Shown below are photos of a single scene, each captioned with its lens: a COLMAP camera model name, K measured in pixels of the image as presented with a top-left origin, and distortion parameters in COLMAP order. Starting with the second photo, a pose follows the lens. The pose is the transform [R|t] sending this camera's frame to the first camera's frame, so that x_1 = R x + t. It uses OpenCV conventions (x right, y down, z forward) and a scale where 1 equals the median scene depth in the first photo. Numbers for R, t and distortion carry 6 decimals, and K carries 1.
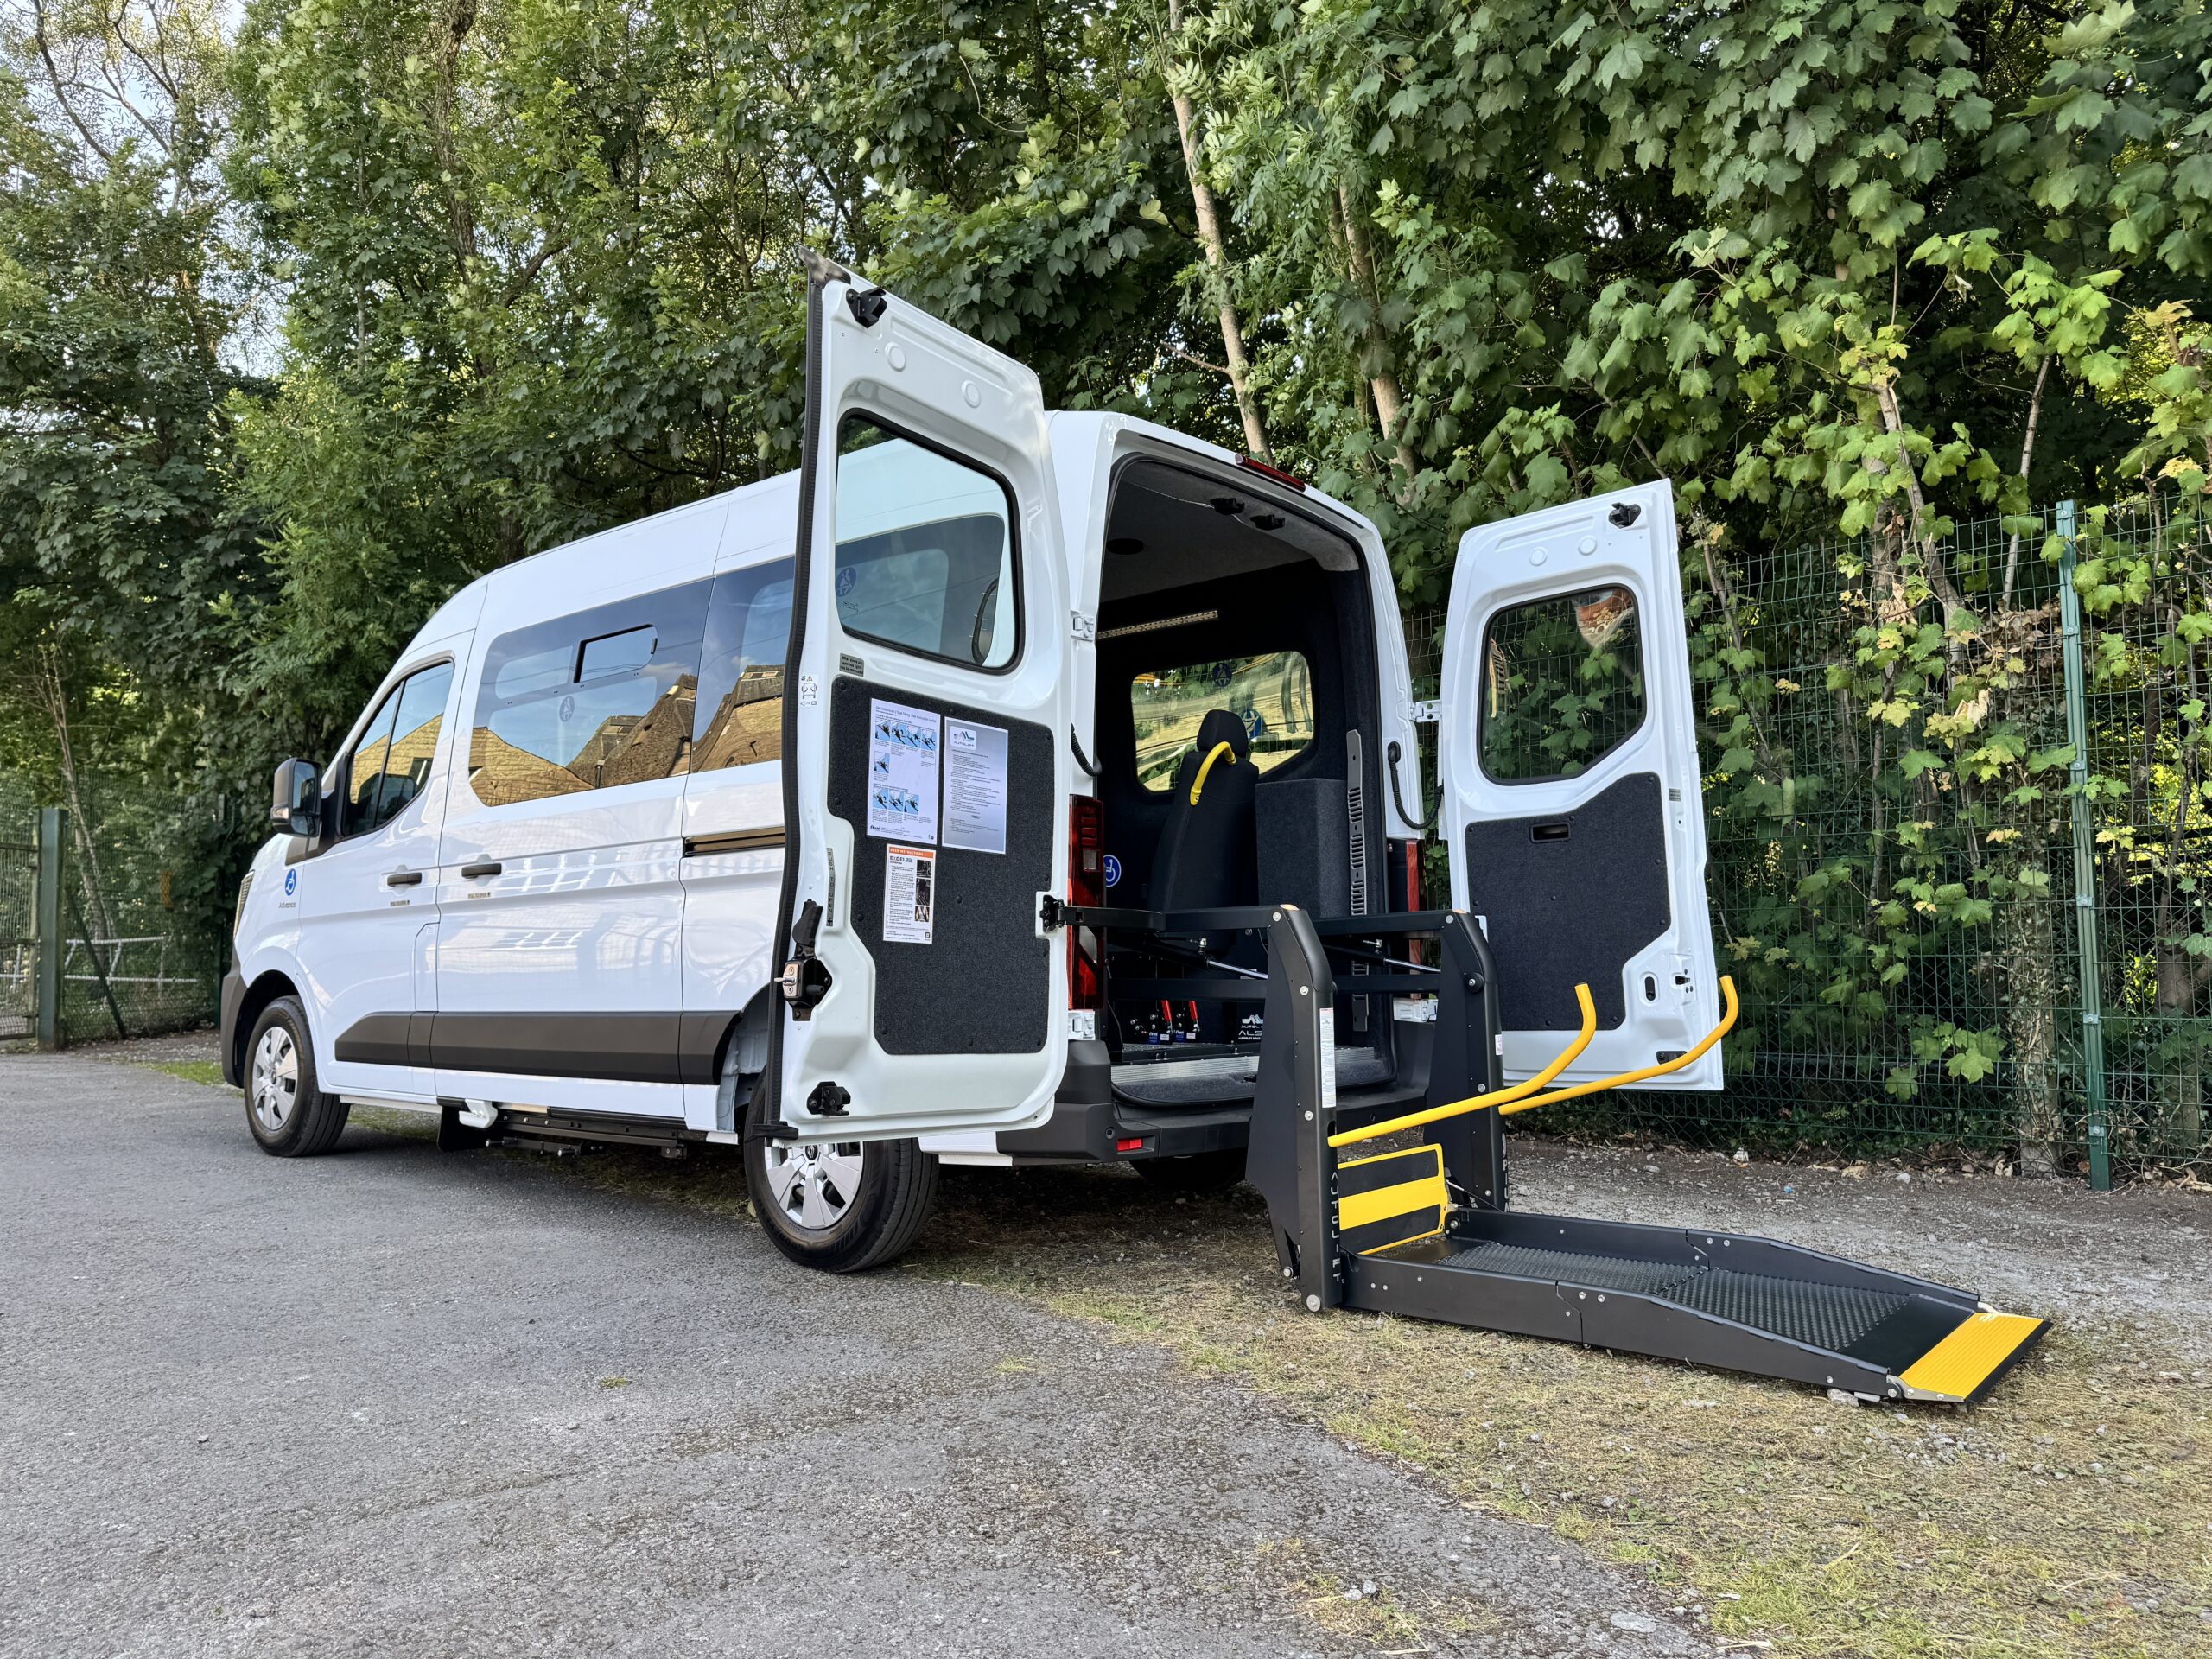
lens RADIAL K [[1528.1, 0, 1106.0], [0, 1528.1, 829.5], [0, 0, 1]] dist [0.018758, -0.028881]
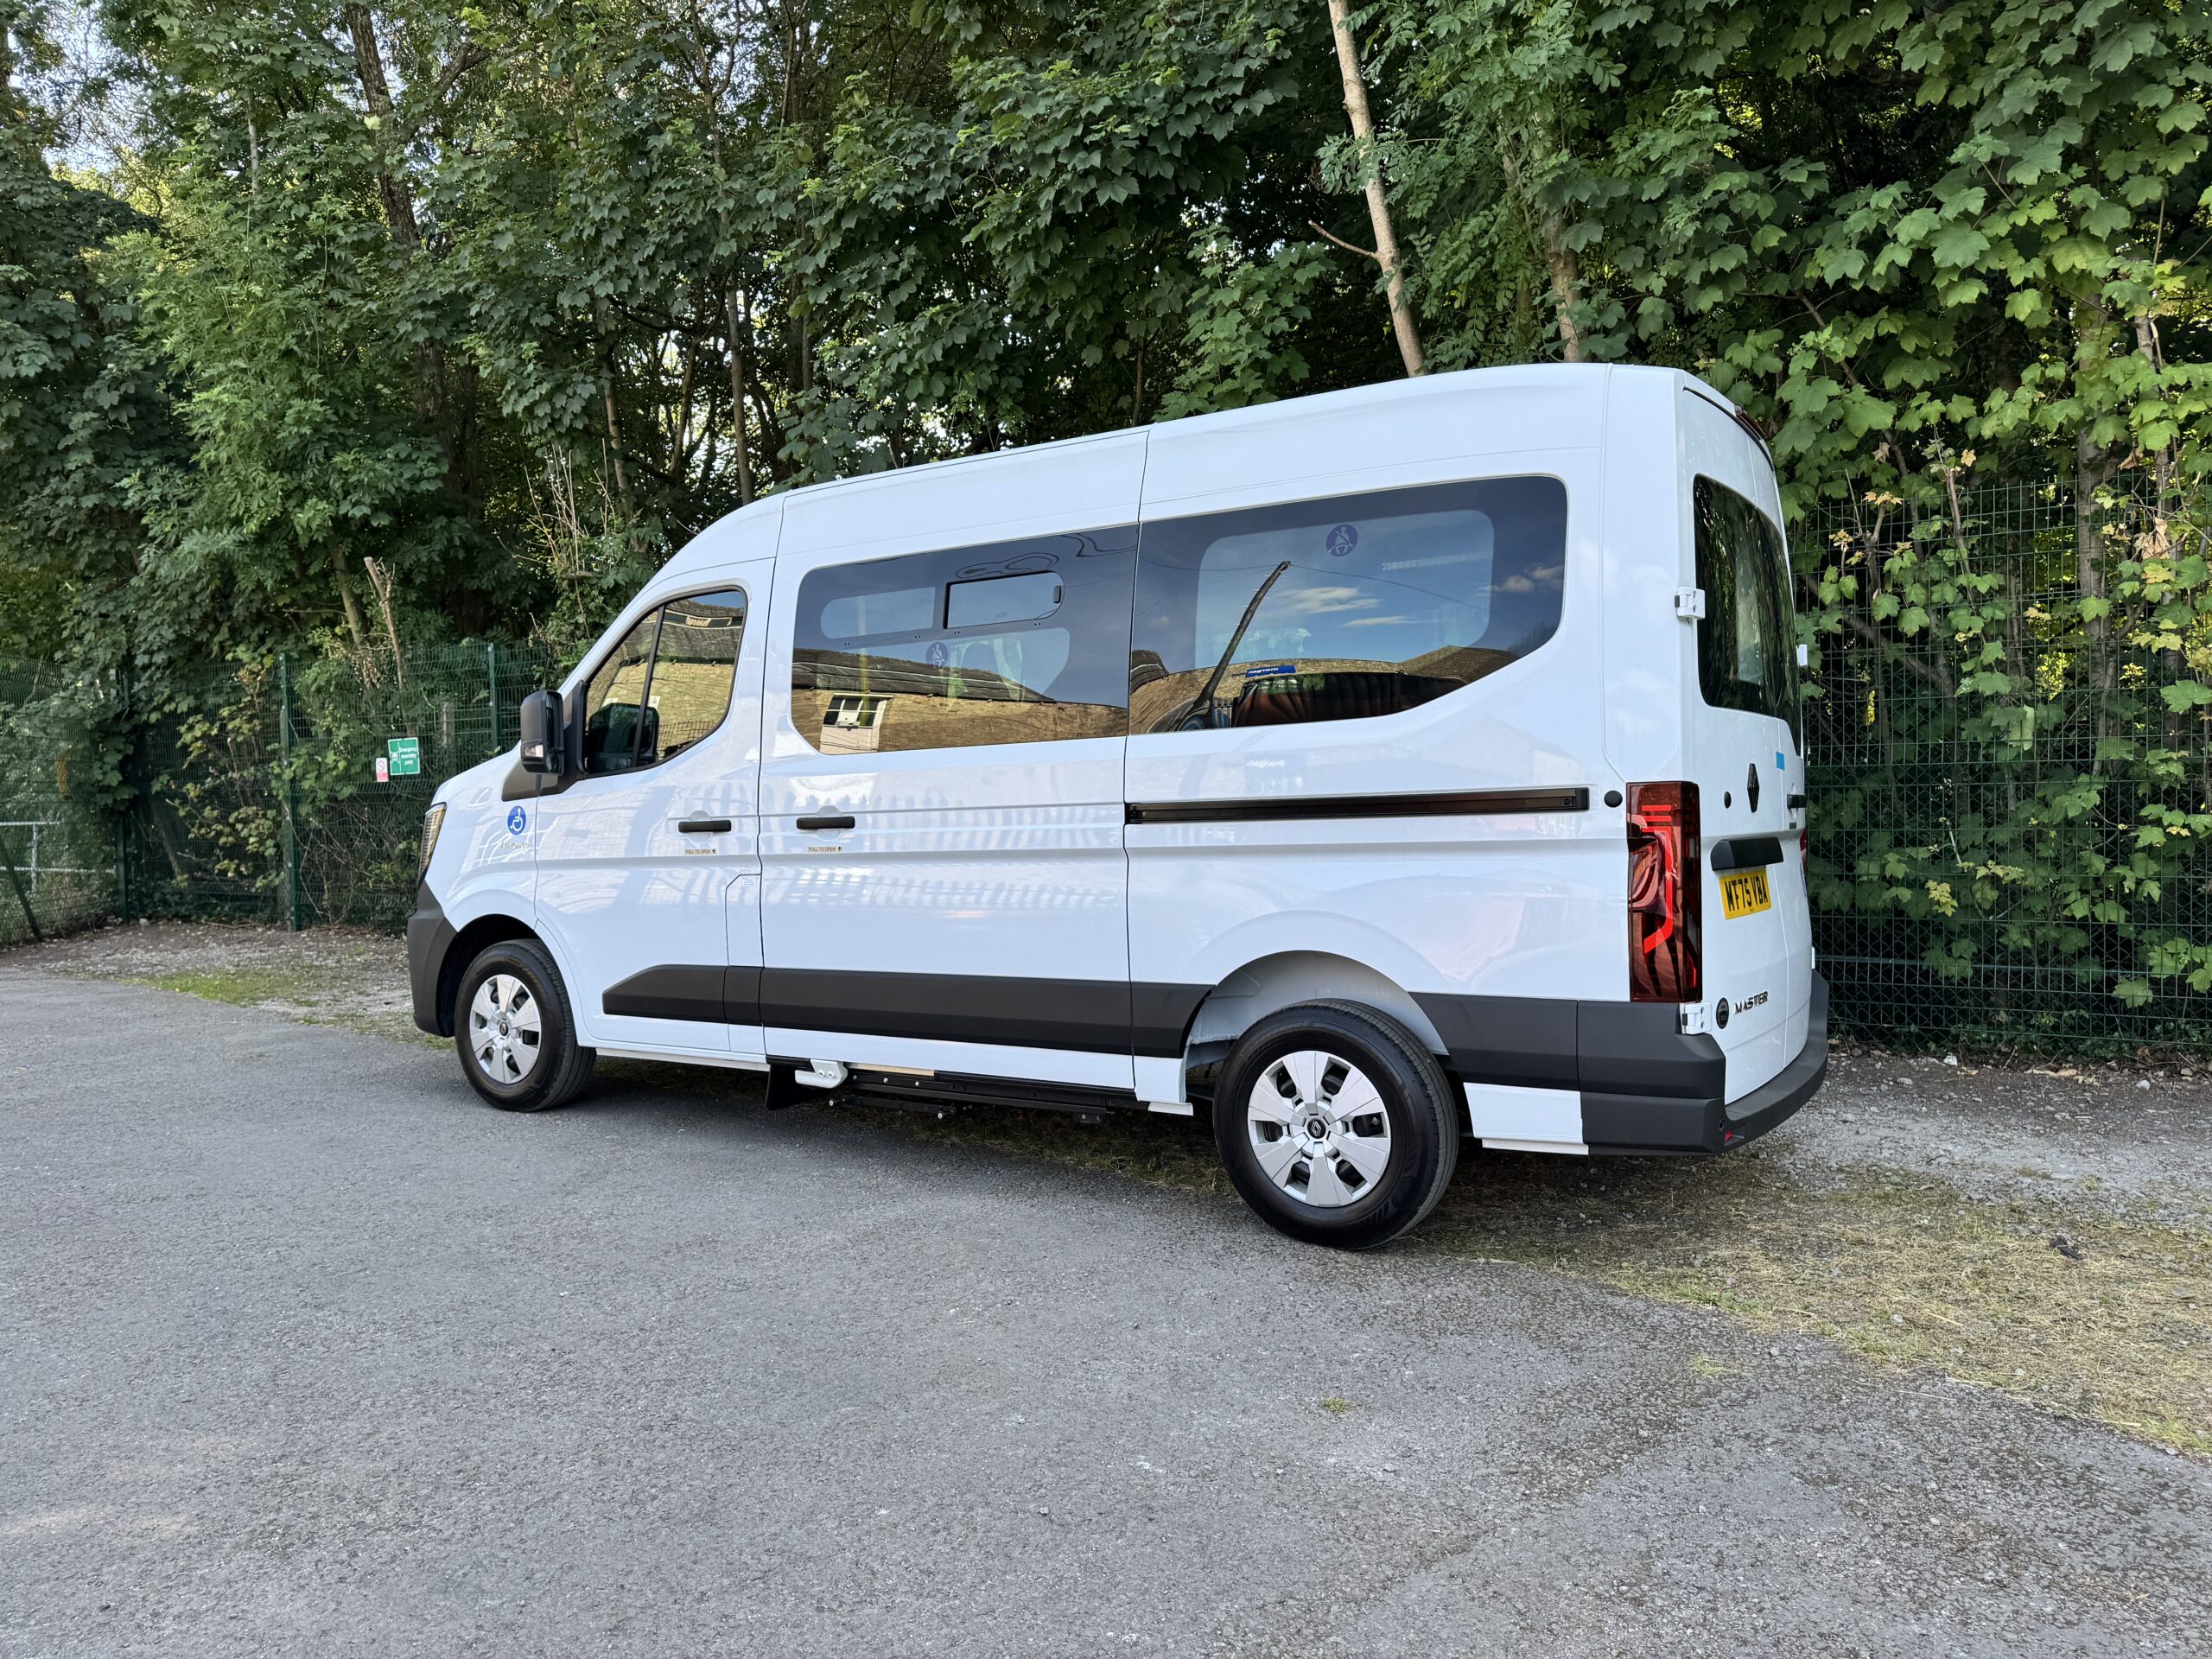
lens RADIAL K [[1527.8, 0, 1078.1], [0, 1527.8, 823.0], [0, 0, 1]] dist [0.030491, -0.023204]
pose [[0.993131, -0.014541, 0.116100, -0.312717], [0.003091, 0.995162, 0.098198, -0.056873], [-0.116966, -0.097165, 0.988371, 0.043483]]
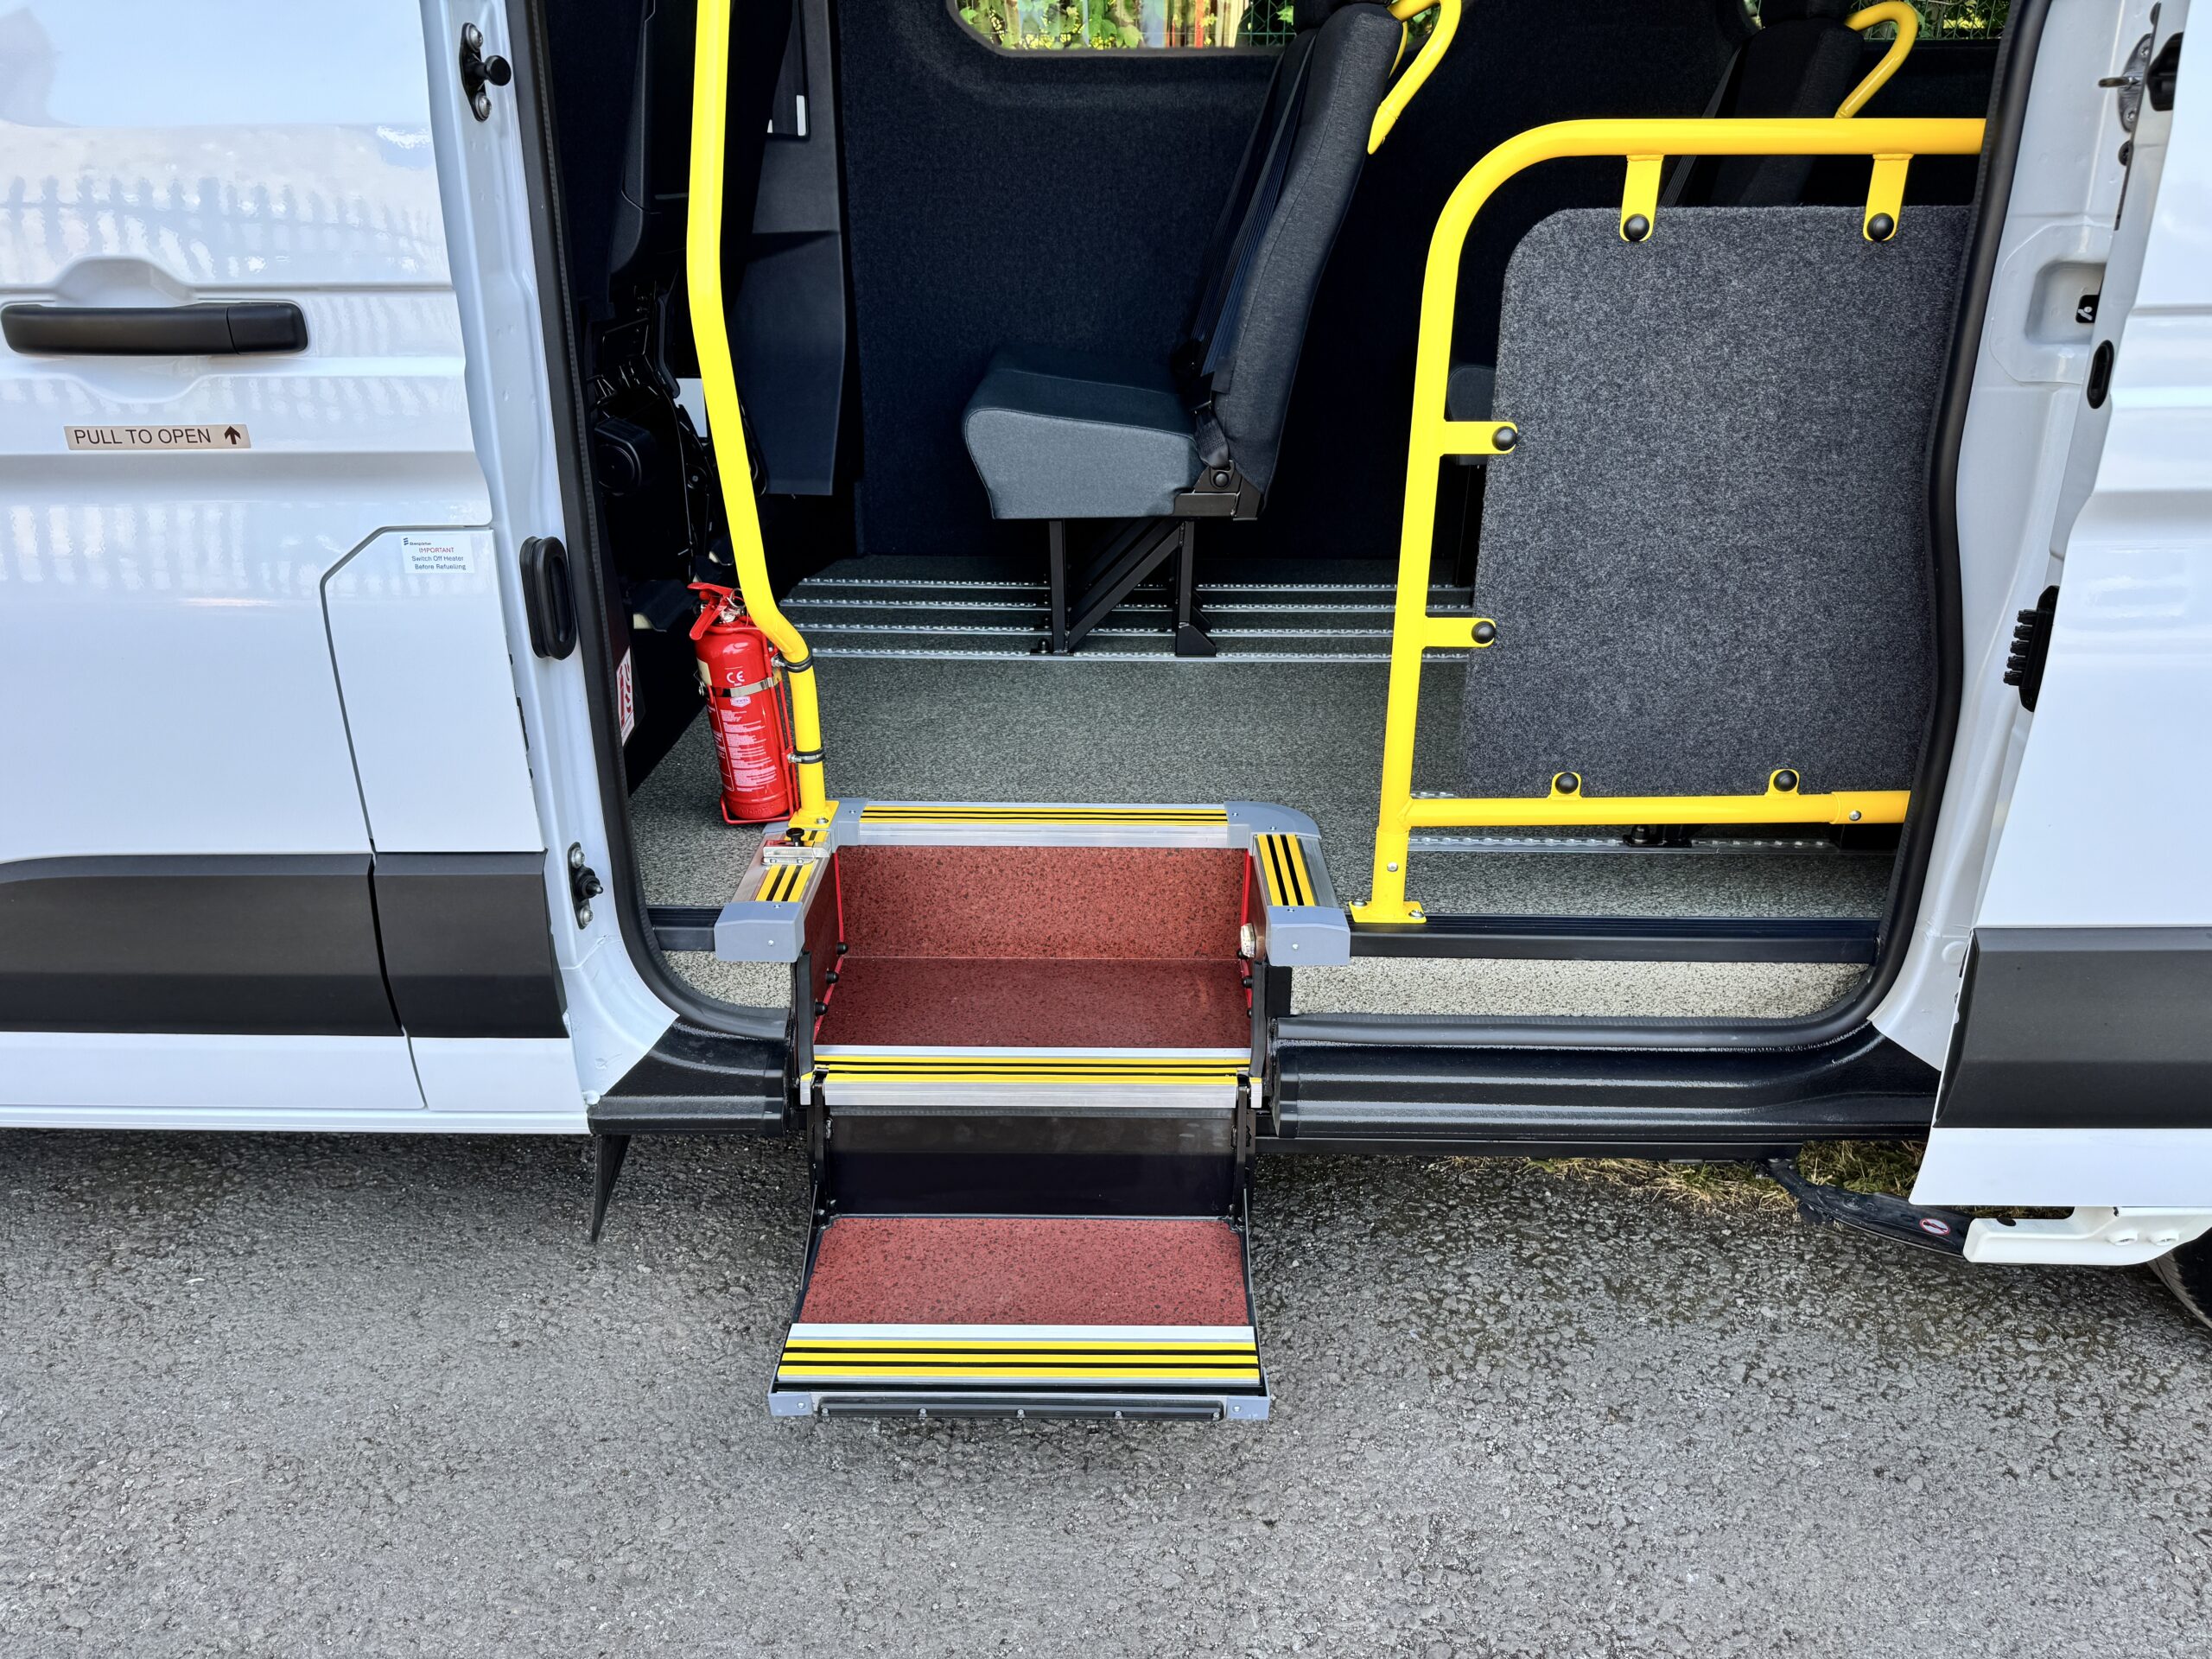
lens RADIAL K [[1528.1, 0, 1106.0], [0, 1528.1, 829.5], [0, 0, 1]] dist [0.018758, -0.028881]
pose [[0.762543, -0.240461, 0.600589, -0.463668], [-0.075821, 0.888740, 0.452097, -0.013408], [-0.642479, -0.390281, 0.659470, 0.679524]]
